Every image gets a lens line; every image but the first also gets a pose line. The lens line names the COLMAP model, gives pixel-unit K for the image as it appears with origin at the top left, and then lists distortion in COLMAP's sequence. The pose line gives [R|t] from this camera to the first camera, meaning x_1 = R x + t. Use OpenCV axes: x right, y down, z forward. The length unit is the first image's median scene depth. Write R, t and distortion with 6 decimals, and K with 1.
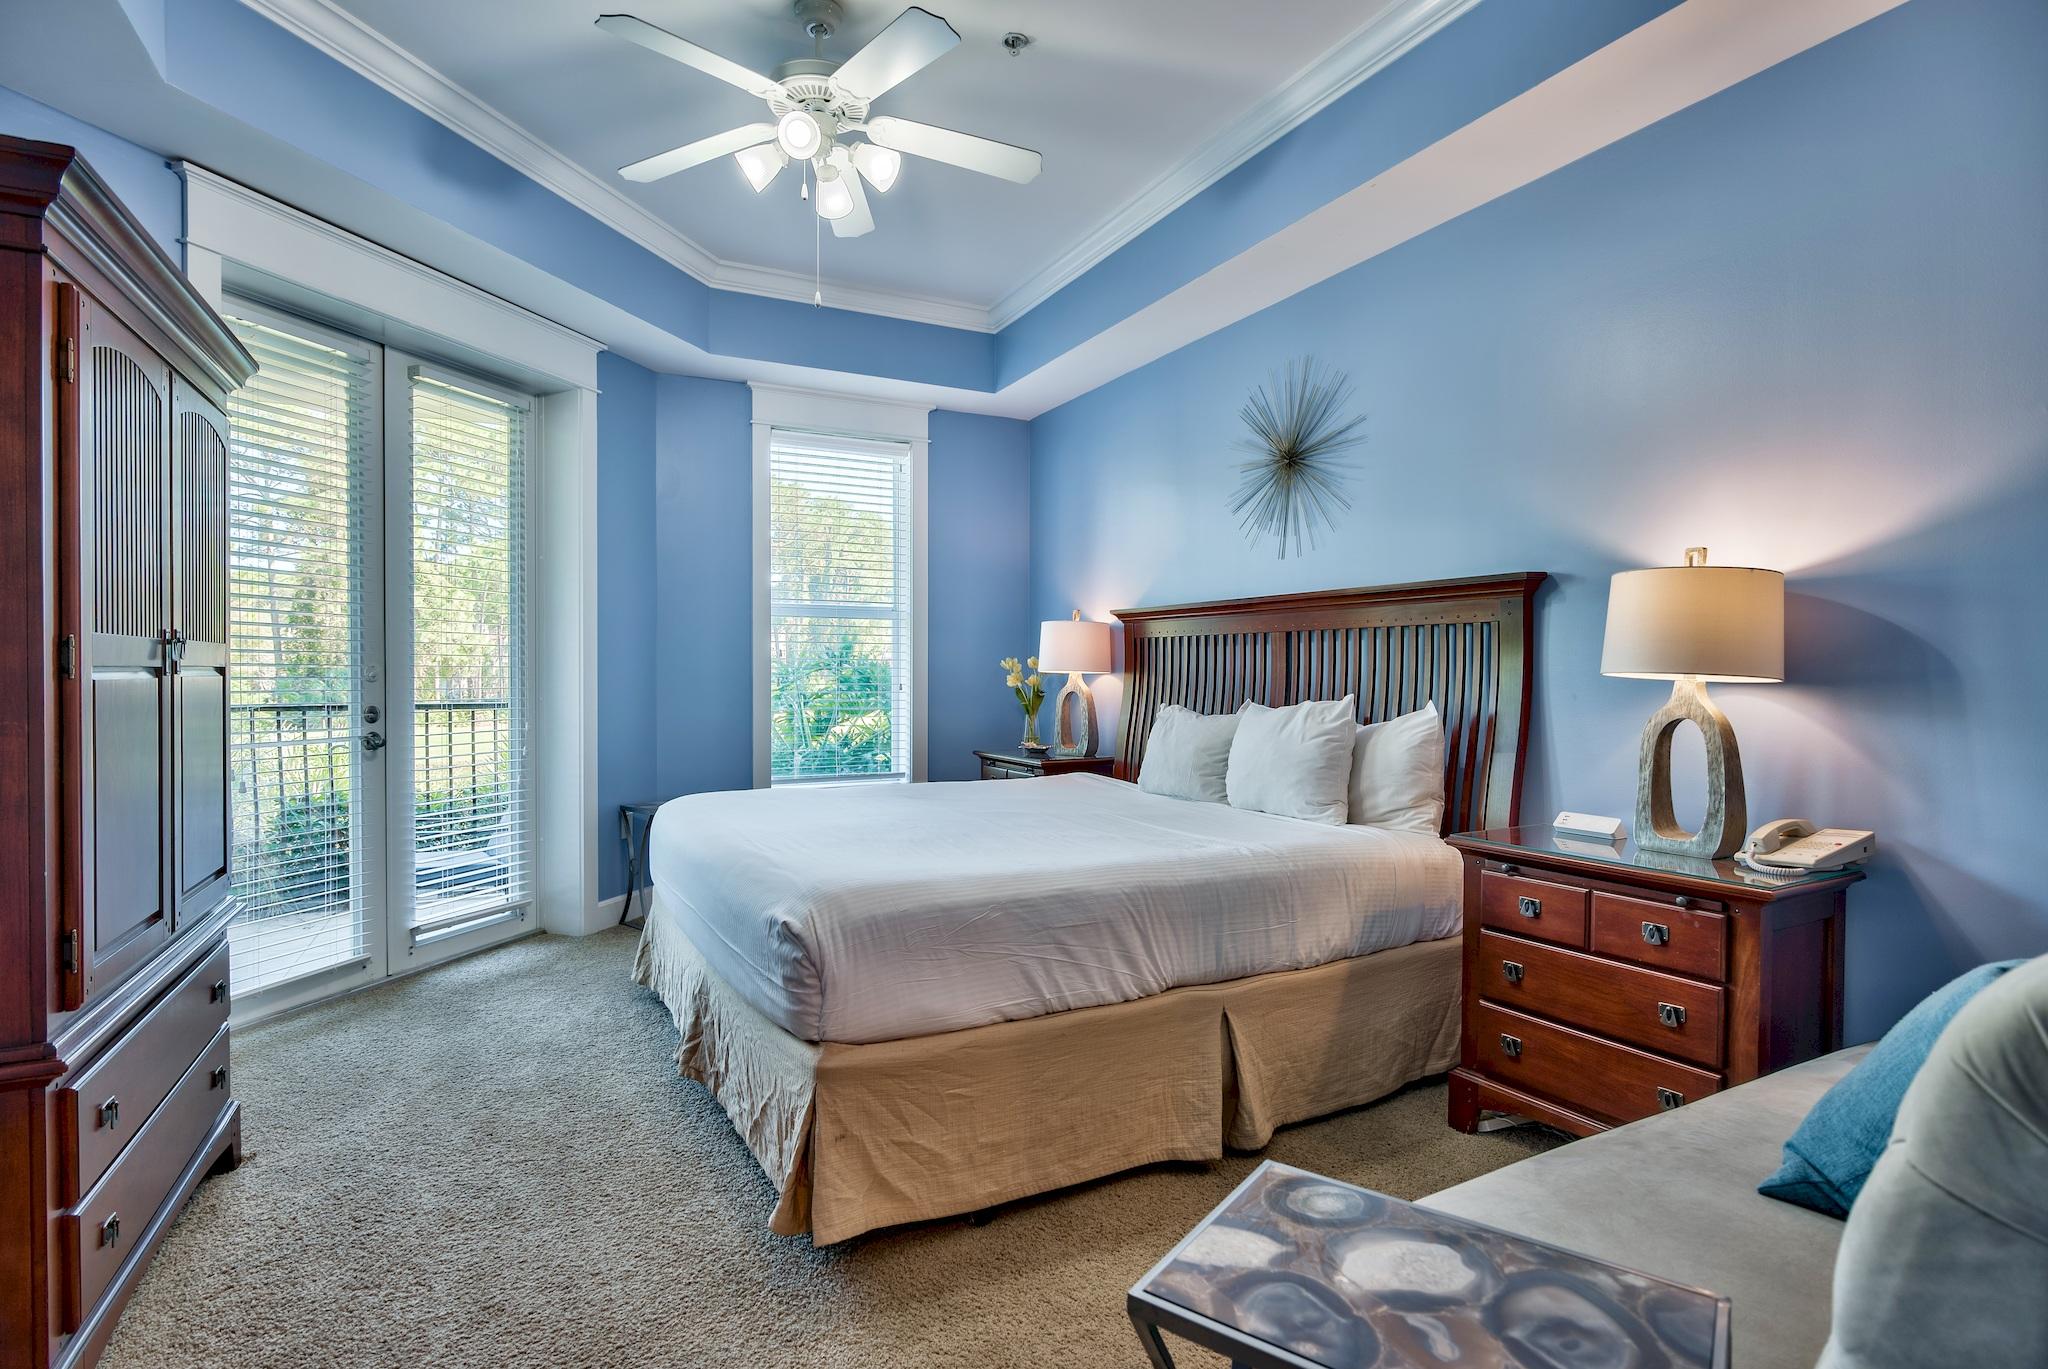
lens RADIAL K [[1012.2, 0, 1021.4], [0, 1012.2, 678.4], [0, 0, 1]] dist [-0.000668, -0.000122]
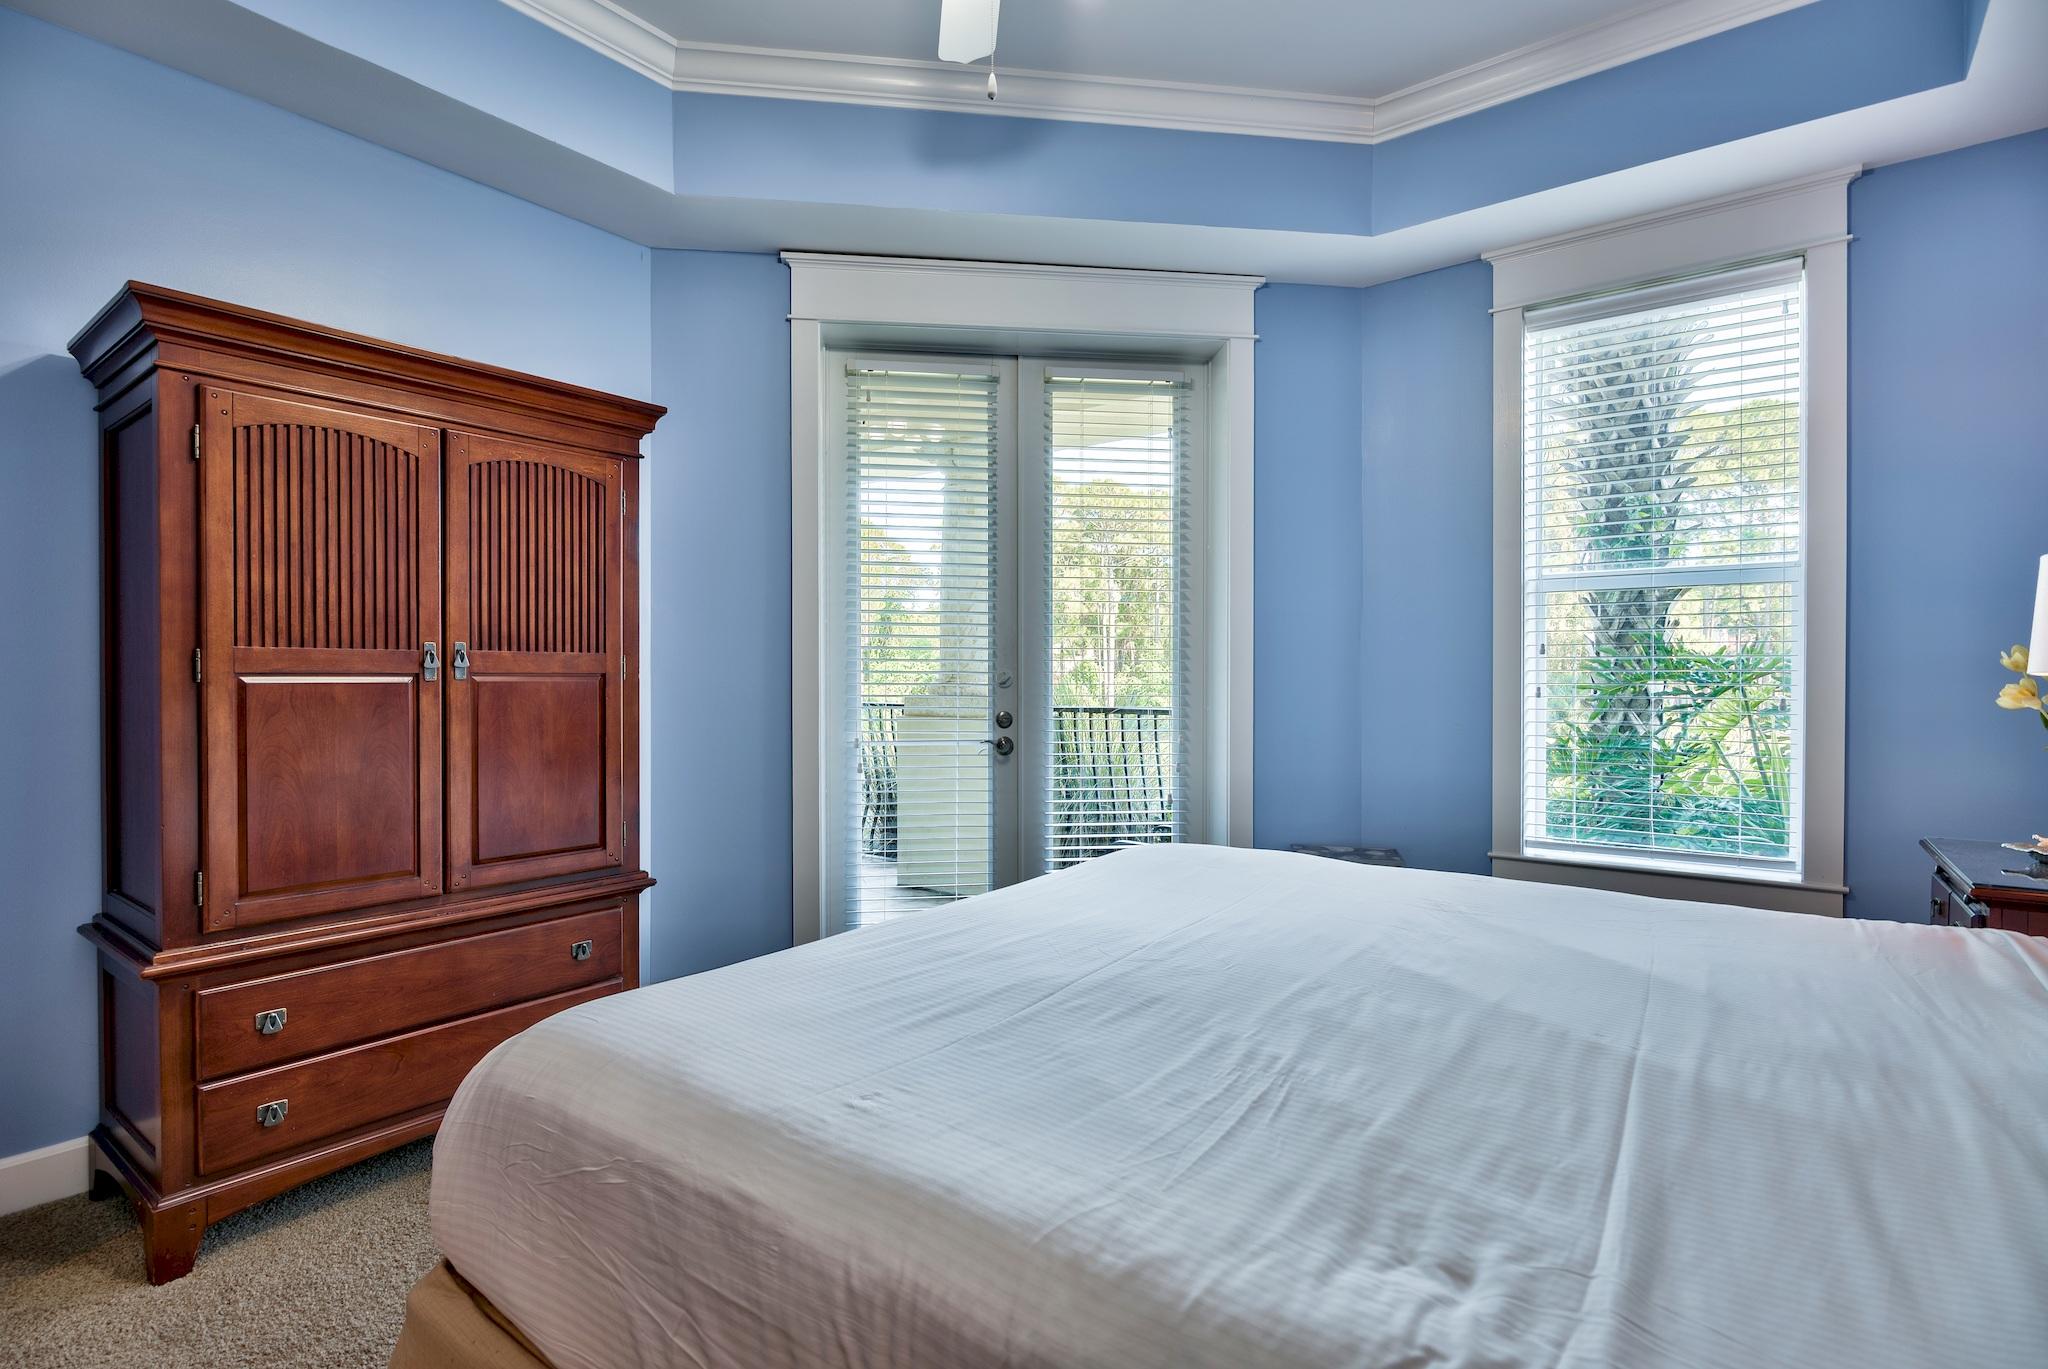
lens RADIAL K [[1012.2, 0, 1029.2], [0, 1012.2, 690.1], [0, 0, 1]] dist [-0.000668, -0.000122]
pose [[0.427557, 0.011867, -0.903910, 0.249145], [-0.005180, 0.999930, 0.010677, -0.005182], [0.903973, 0.000117, 0.427589, 0.486080]]
